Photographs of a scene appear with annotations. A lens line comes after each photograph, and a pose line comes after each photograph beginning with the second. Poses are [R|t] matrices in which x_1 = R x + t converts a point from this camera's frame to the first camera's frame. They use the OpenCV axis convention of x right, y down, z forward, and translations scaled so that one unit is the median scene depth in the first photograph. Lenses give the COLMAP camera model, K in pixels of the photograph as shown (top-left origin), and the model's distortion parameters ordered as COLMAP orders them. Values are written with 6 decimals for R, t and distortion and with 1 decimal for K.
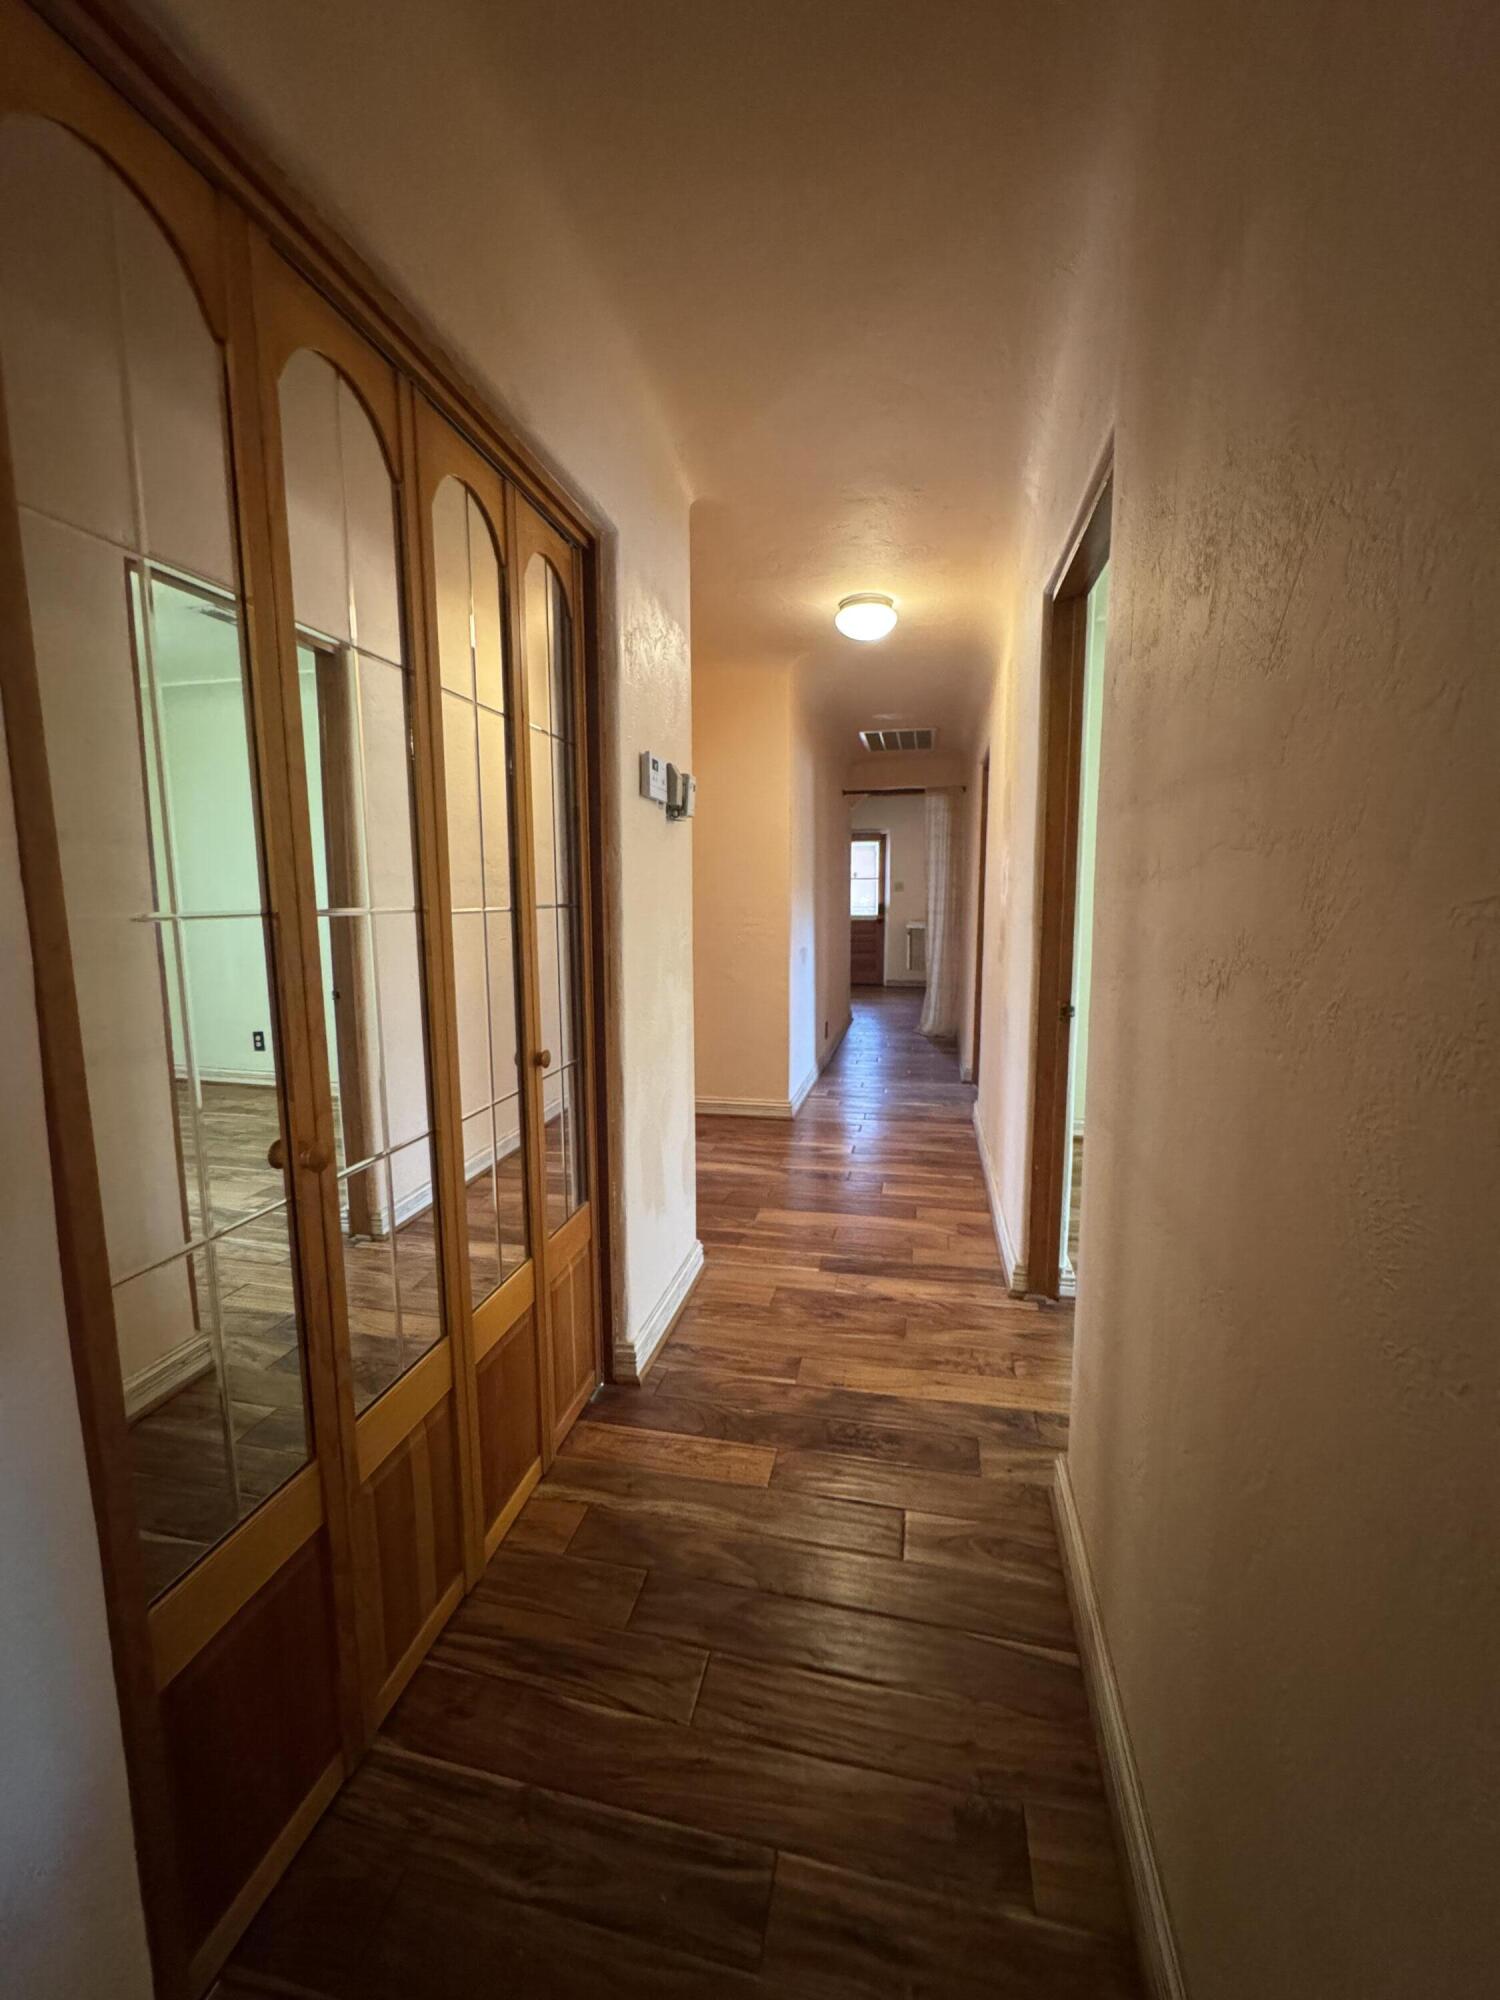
lens RADIAL K [[800.0, 0, 750.0], [0, 800.0, 999.6], [0, 0, 1]] dist [-0.000516, 0.000310]
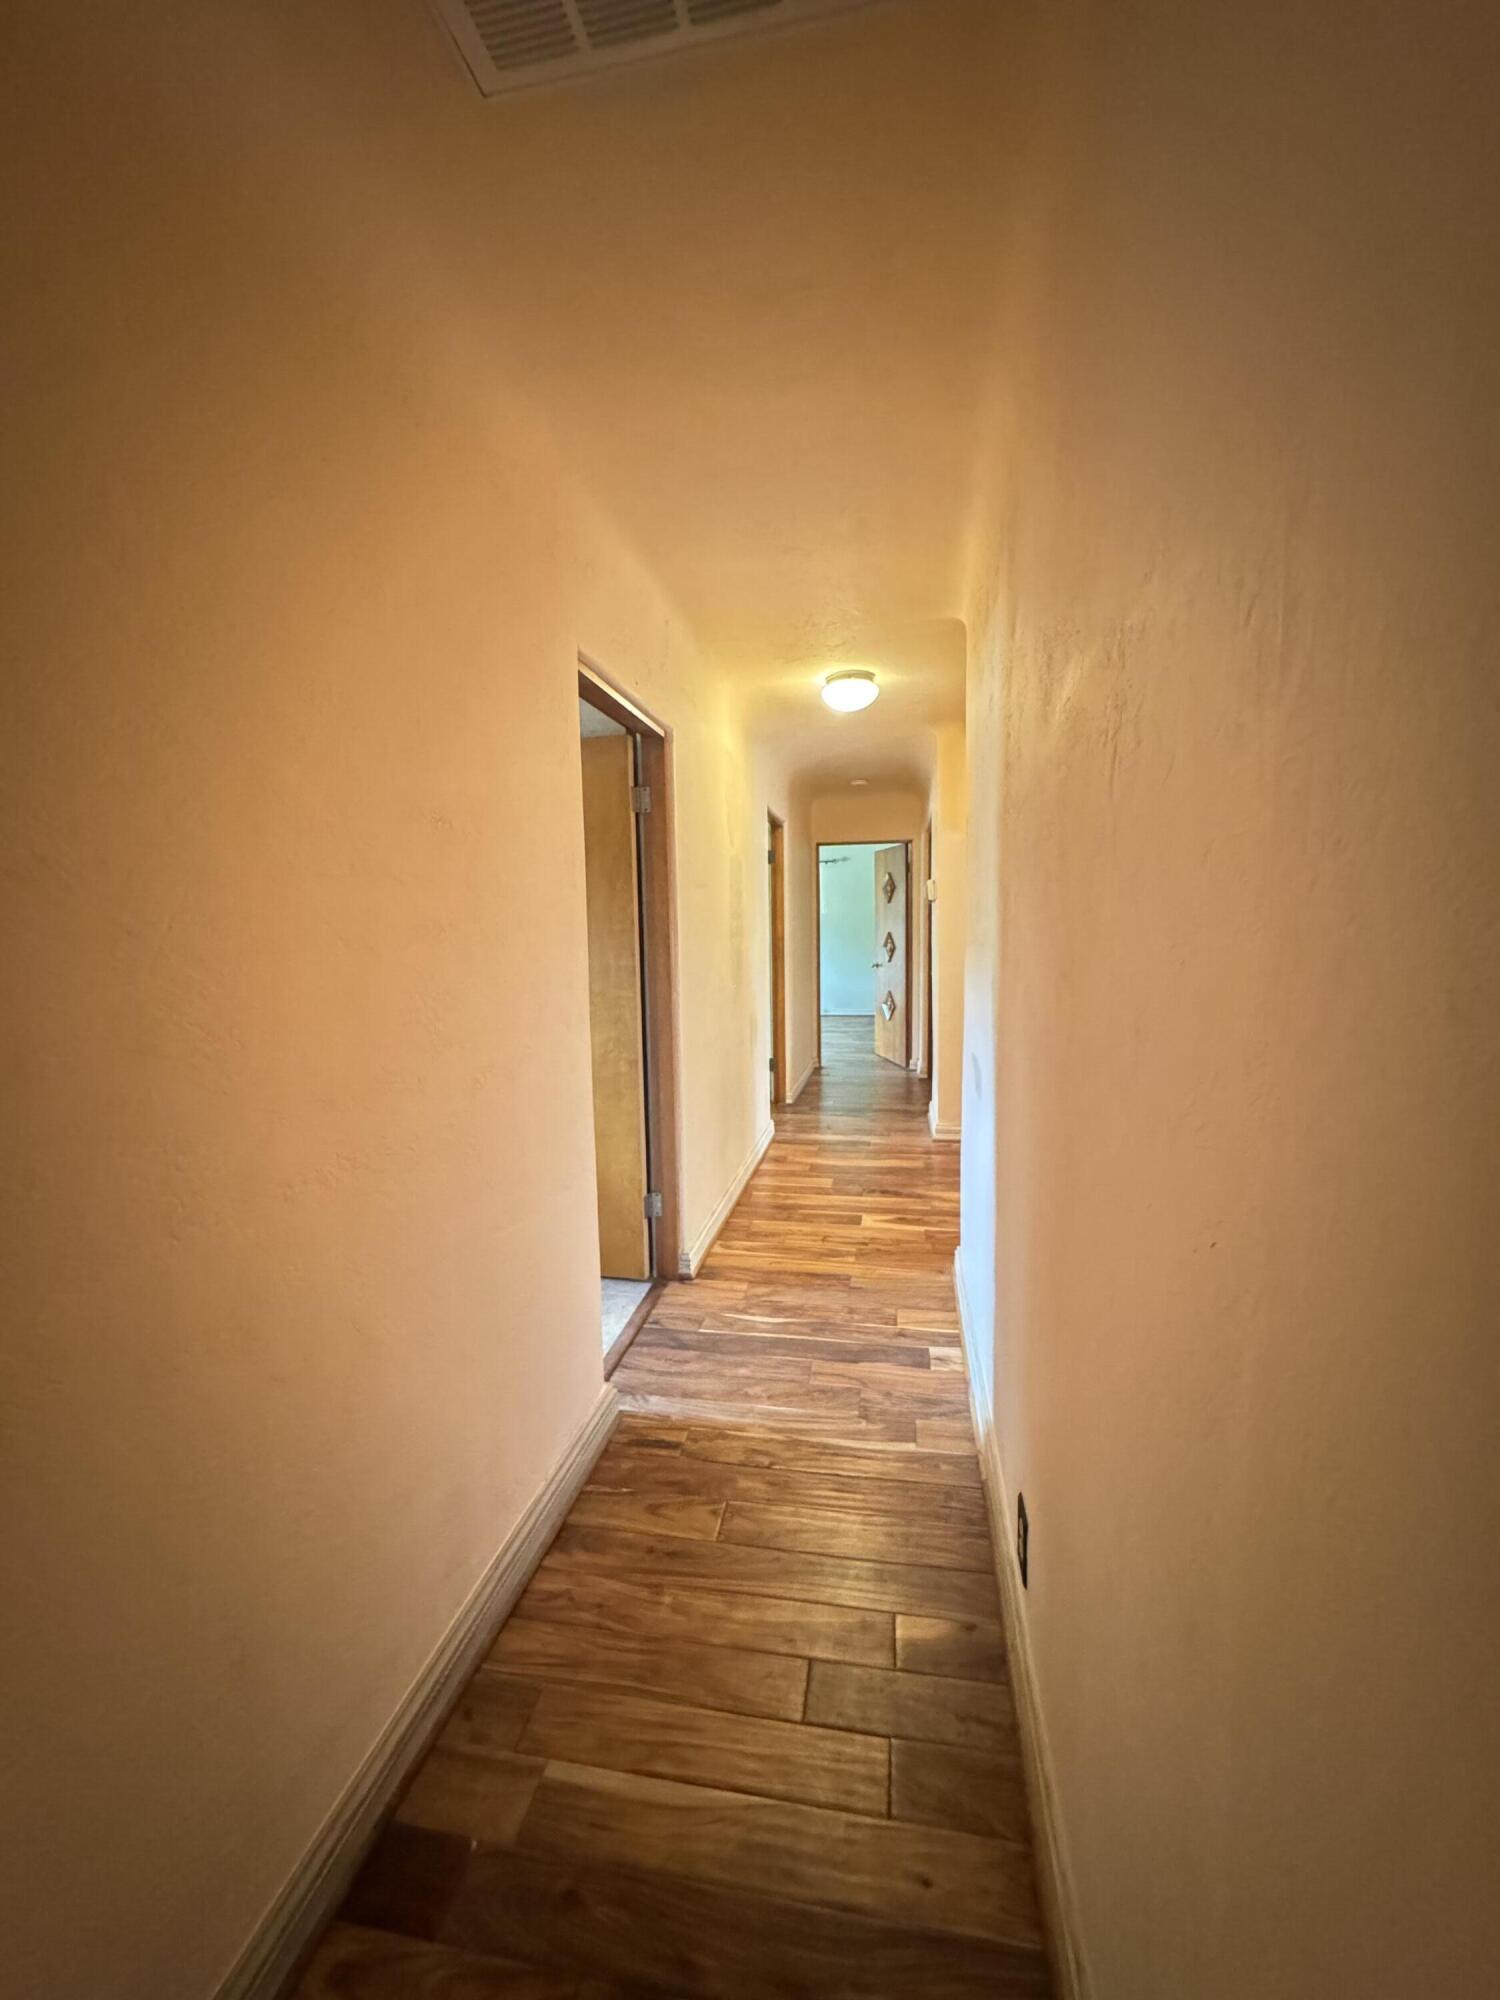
lens RADIAL K [[800.0, 0, 750.0], [0, 800.0, 999.6], [0, 0, 1]] dist [-0.000516, 0.000310]
pose [[-0.999389, 0.023601, -0.025781, 0.303144], [0.017456, 0.976050, 0.216844, -0.294144], [0.030281, 0.216261, -0.975866, 2.039737]]
